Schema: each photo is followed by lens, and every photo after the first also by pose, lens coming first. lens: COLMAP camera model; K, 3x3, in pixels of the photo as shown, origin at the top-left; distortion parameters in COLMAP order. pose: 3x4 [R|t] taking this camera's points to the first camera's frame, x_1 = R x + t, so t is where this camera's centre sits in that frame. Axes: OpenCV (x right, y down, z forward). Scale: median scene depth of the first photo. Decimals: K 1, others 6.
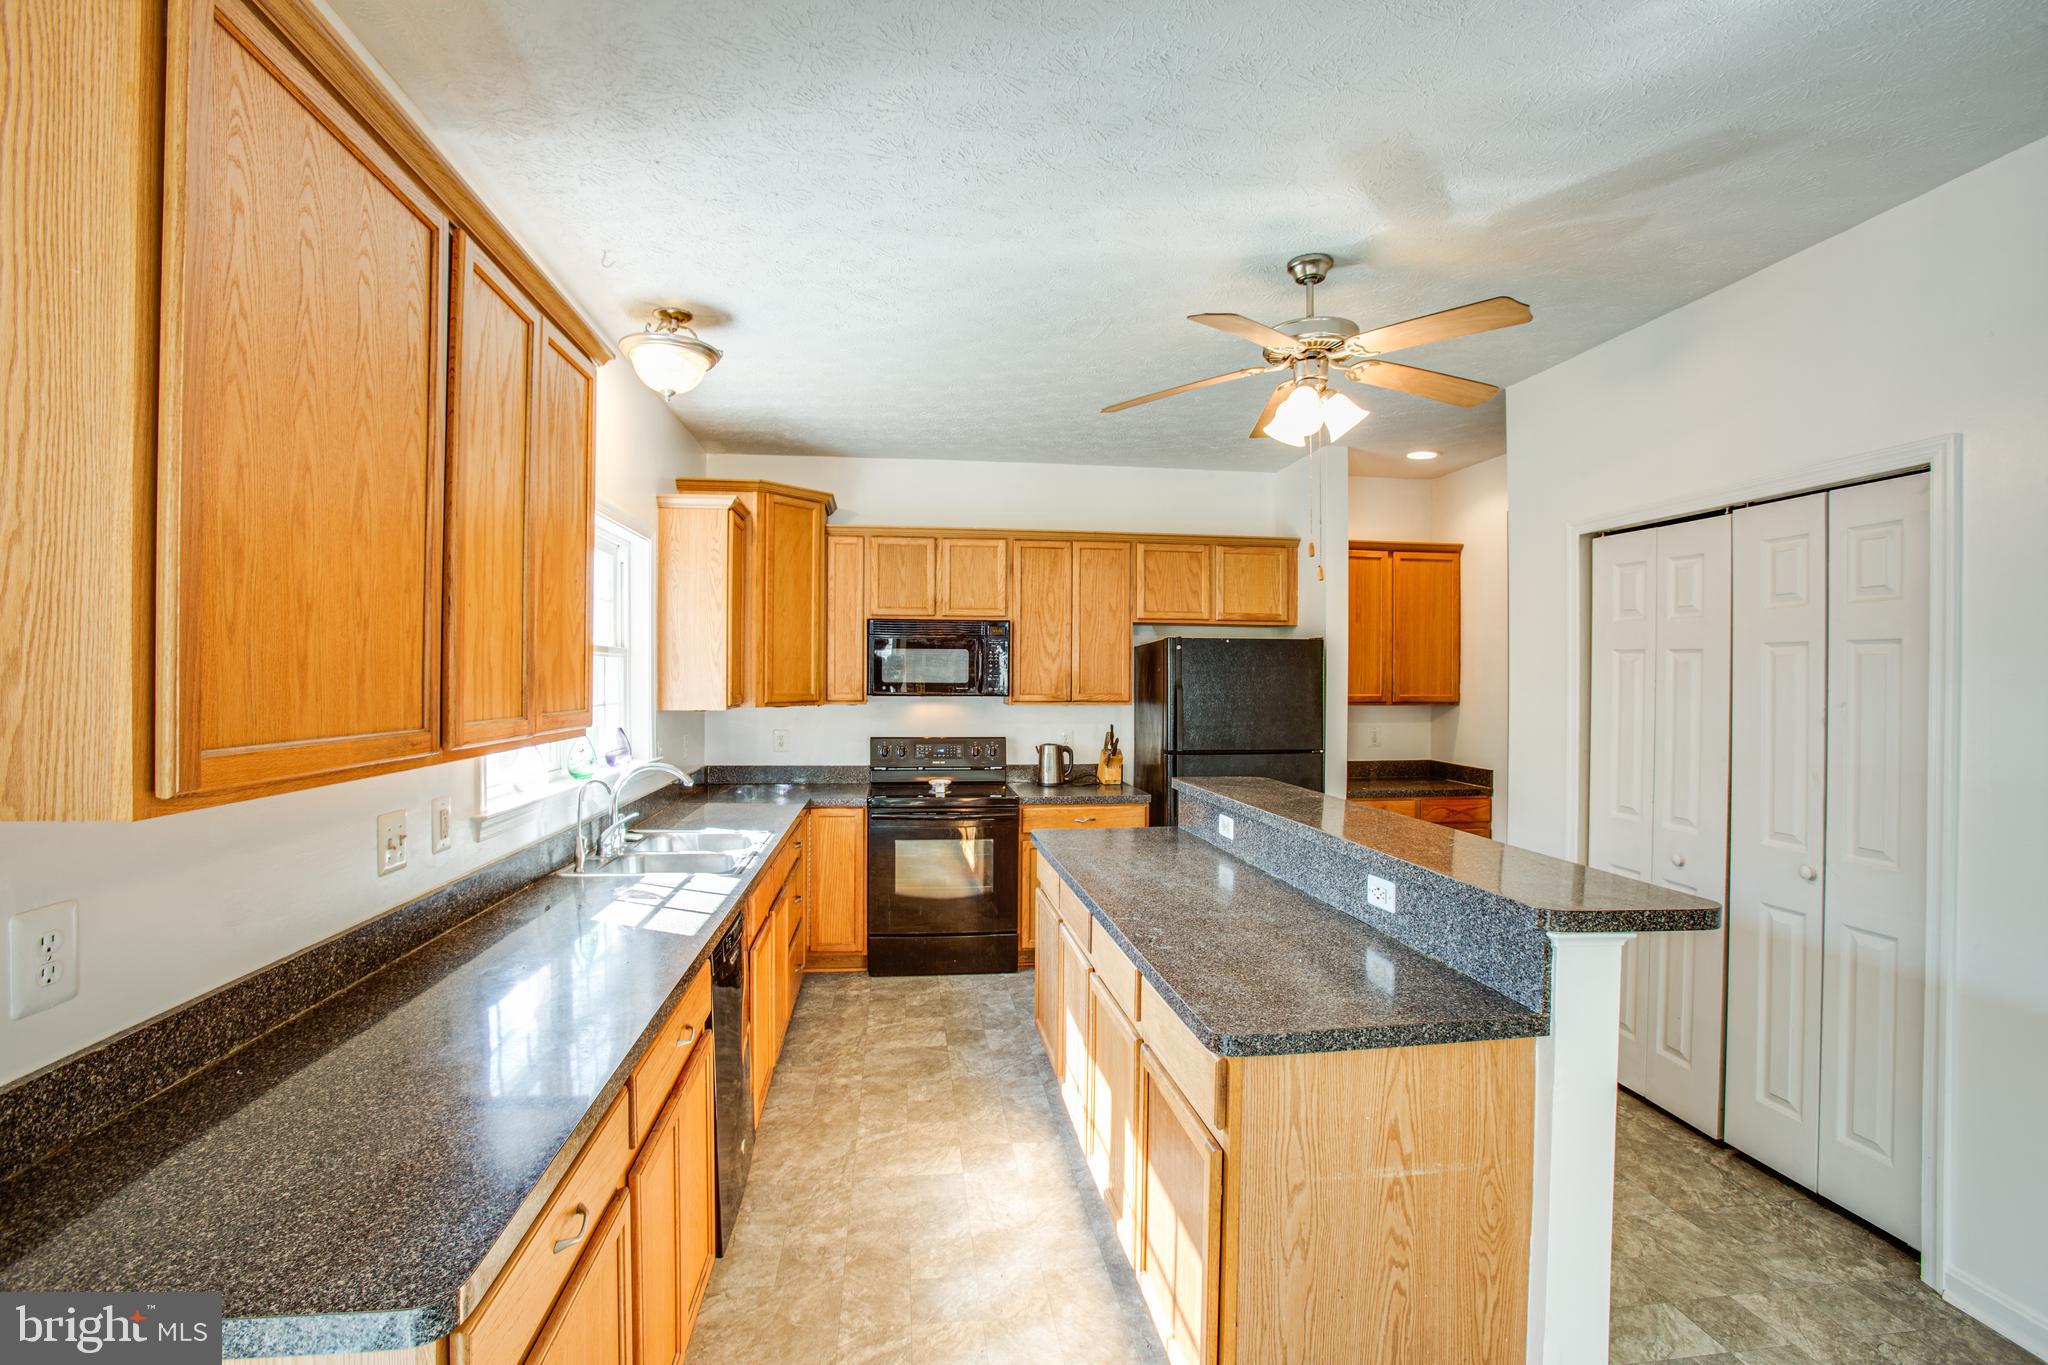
lens RADIAL K [[952.6, 0, 1024.2], [0, 952.6, 684.1], [0, 0, 1]] dist [-0.024093, 0.003297]
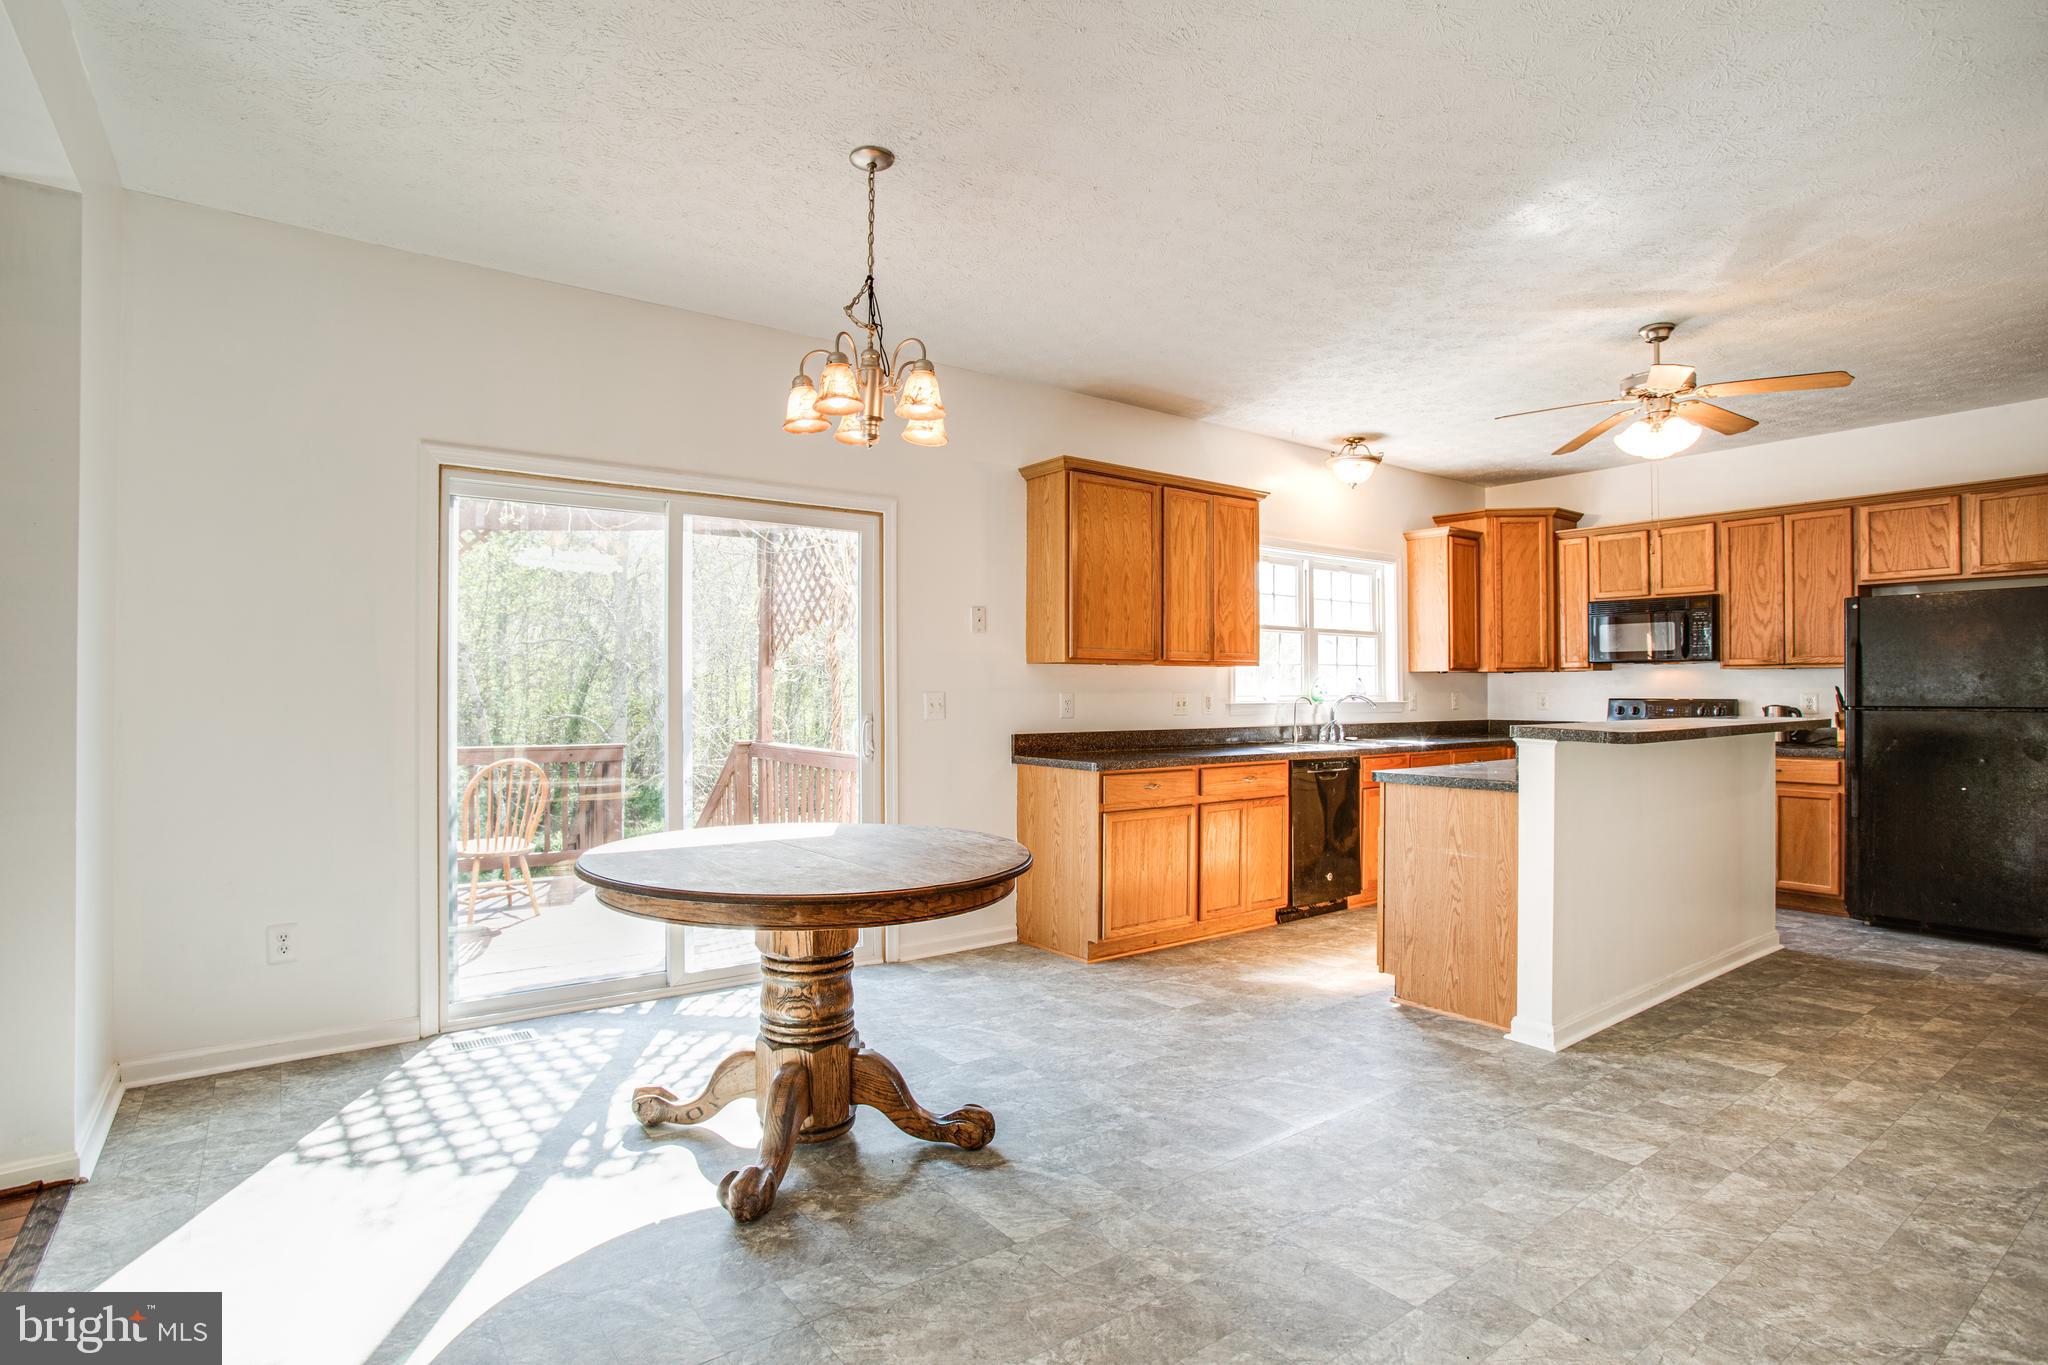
lens RADIAL K [[1020.9, 0, 1014.4], [0, 1020.9, 686.7], [0, 0, 1]] dist [-0.006037, -0.000439]
pose [[0.490299, -0.005624, -0.871536, 0.628205], [-0.006798, 0.999924, -0.010277, 0.061602], [0.871528, 0.010963, 0.490223, -0.314708]]
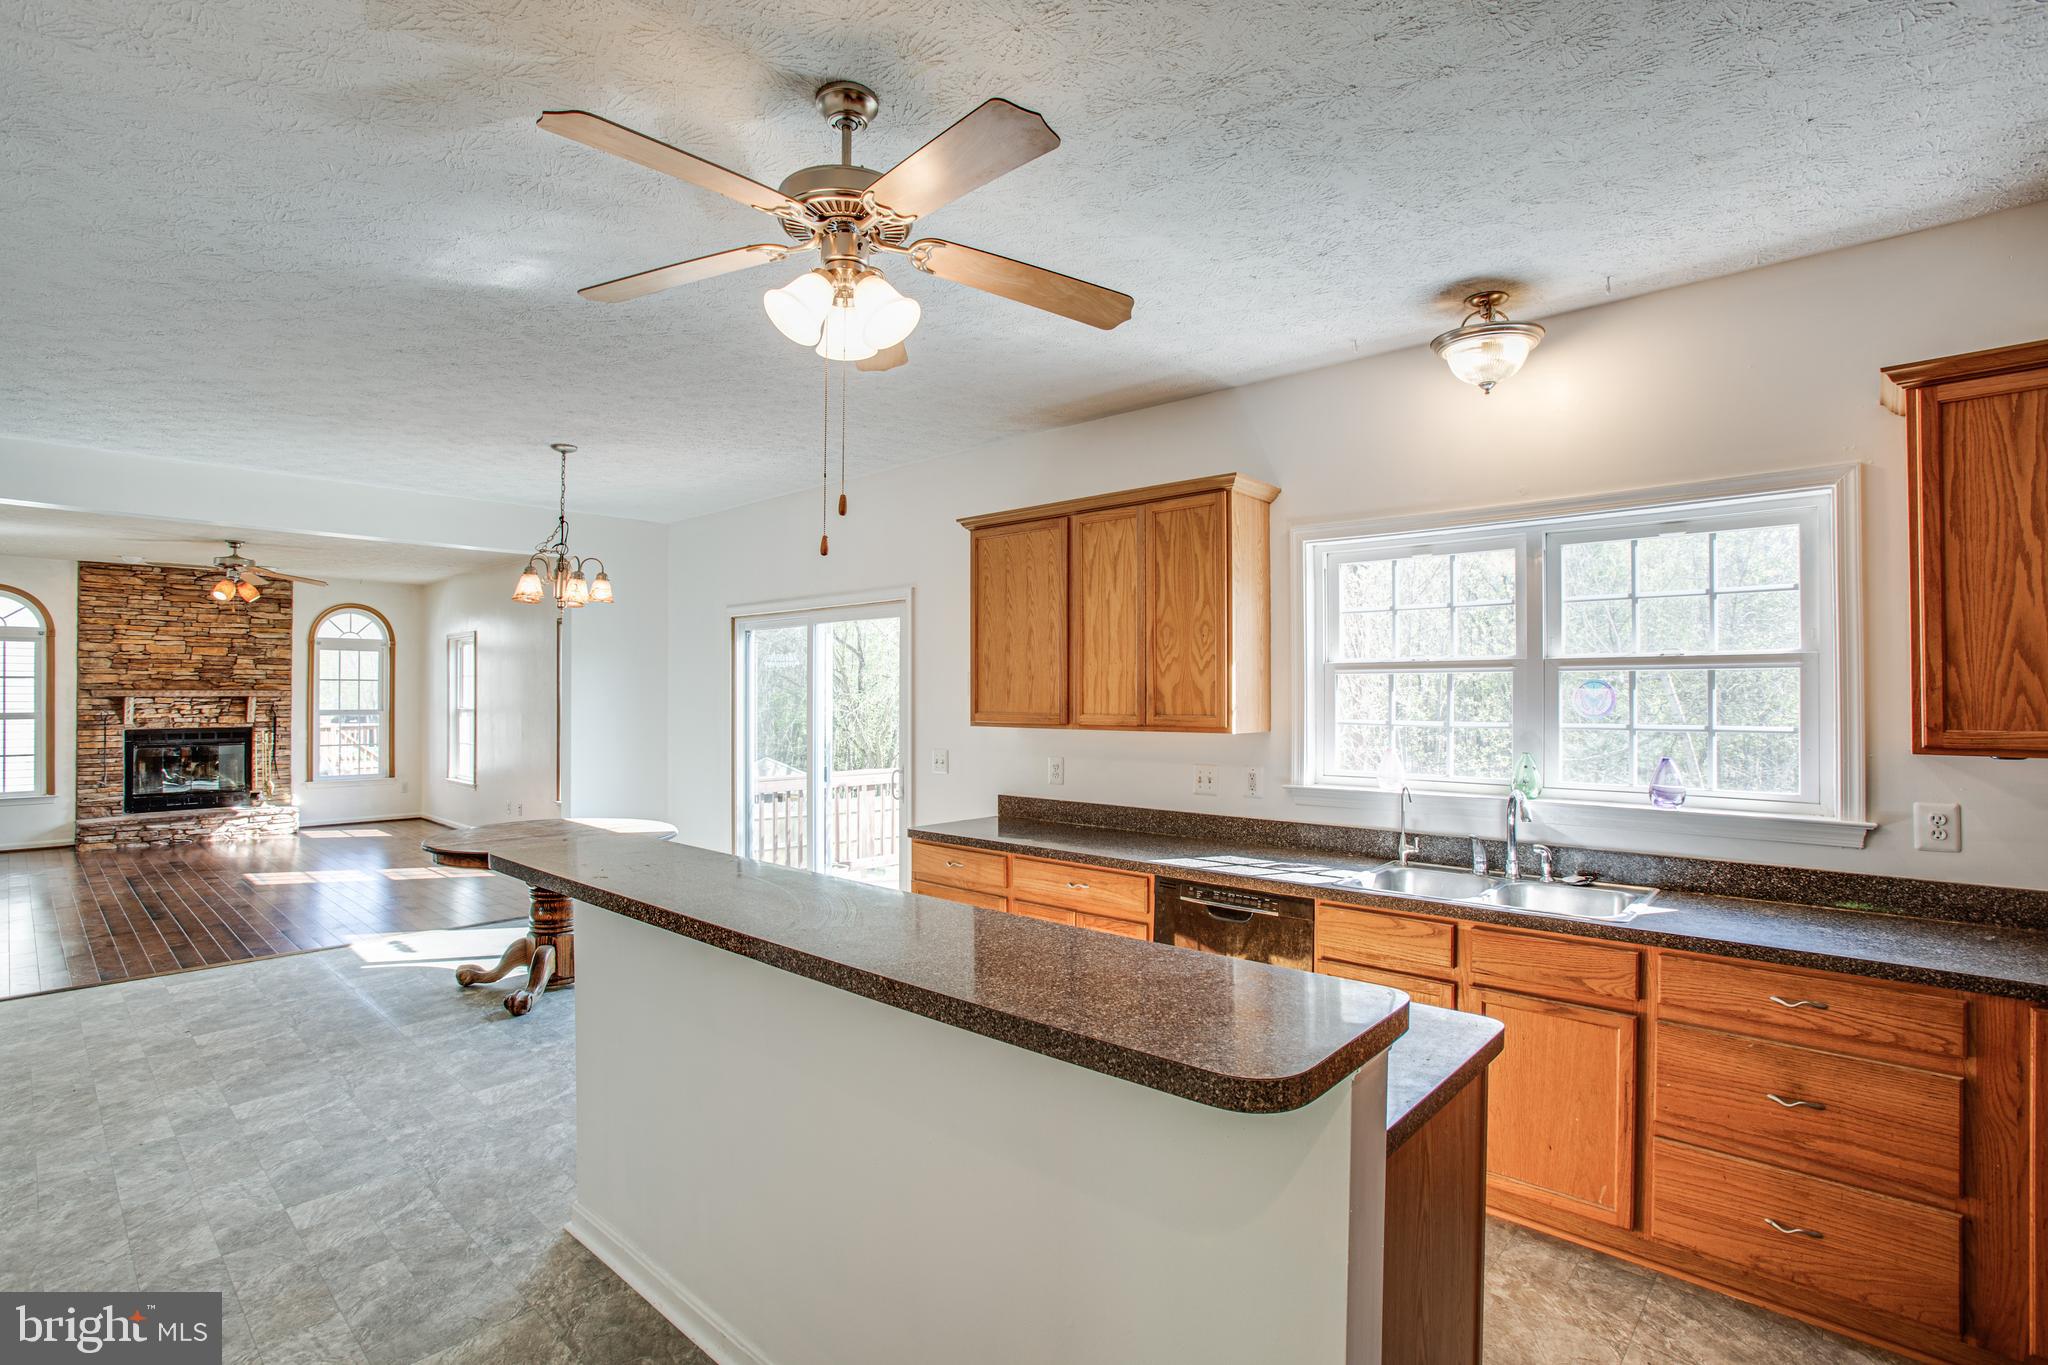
lens RADIAL K [[952.6, 0, 1032.9], [0, 952.6, 691.5], [0, 0, 1]] dist [-0.024093, 0.003297]
pose [[-0.763534, -0.012688, -0.645644, 0.348117], [-0.012057, 0.999913, -0.005391, -0.000131], [0.645656, 0.003668, -0.763620, 0.916880]]
